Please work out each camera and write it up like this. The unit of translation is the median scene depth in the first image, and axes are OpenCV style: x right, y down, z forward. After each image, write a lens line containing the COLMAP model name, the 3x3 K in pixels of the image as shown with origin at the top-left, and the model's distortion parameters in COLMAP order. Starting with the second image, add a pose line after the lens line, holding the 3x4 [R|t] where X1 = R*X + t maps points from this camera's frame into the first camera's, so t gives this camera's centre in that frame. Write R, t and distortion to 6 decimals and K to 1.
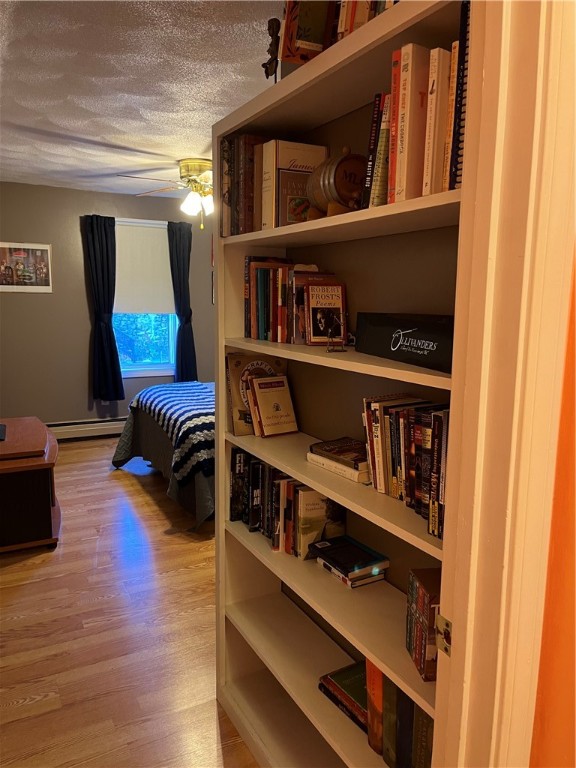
lens RADIAL K [[586.5, 0, 288.7], [0, 586.5, 383.7], [0, 0, 1]] dist [0.037971, -0.026978]
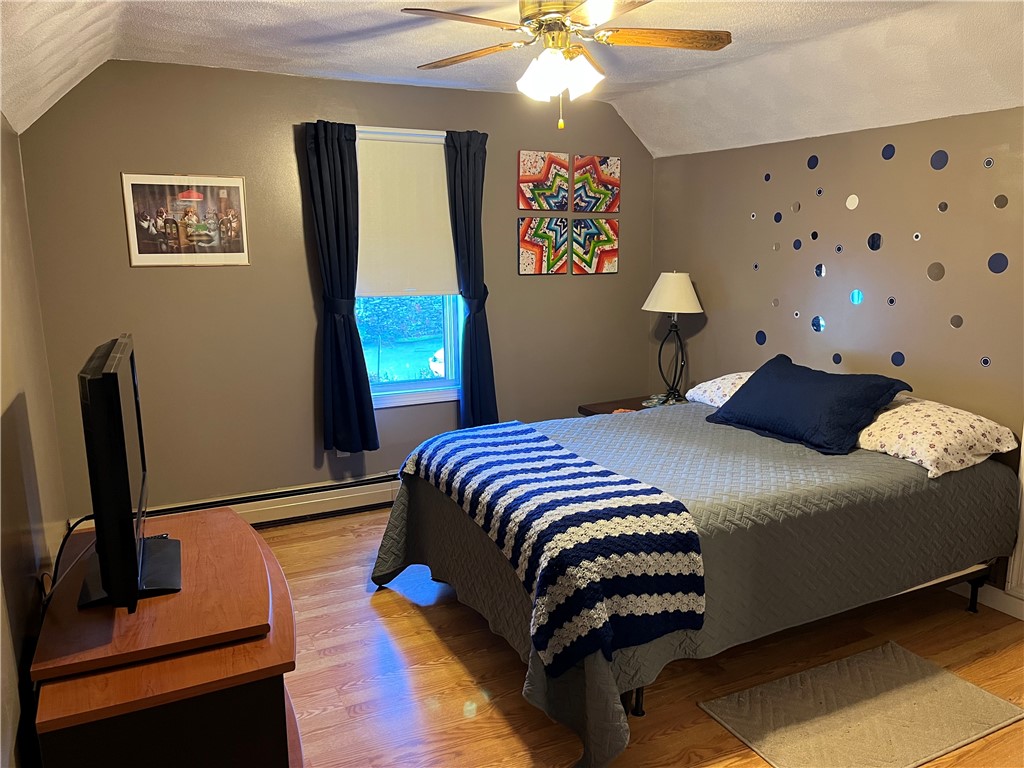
lens RADIAL K [[782.0, 0, 513.3], [0, 782.0, 384.2], [0, 0, 1]] dist [0.037971, -0.026978]
pose [[0.999308, -0.022799, -0.029386, -0.135956], [0.023386, 0.999531, 0.019775, -0.051462], [0.028922, -0.020449, 0.999373, 0.270739]]
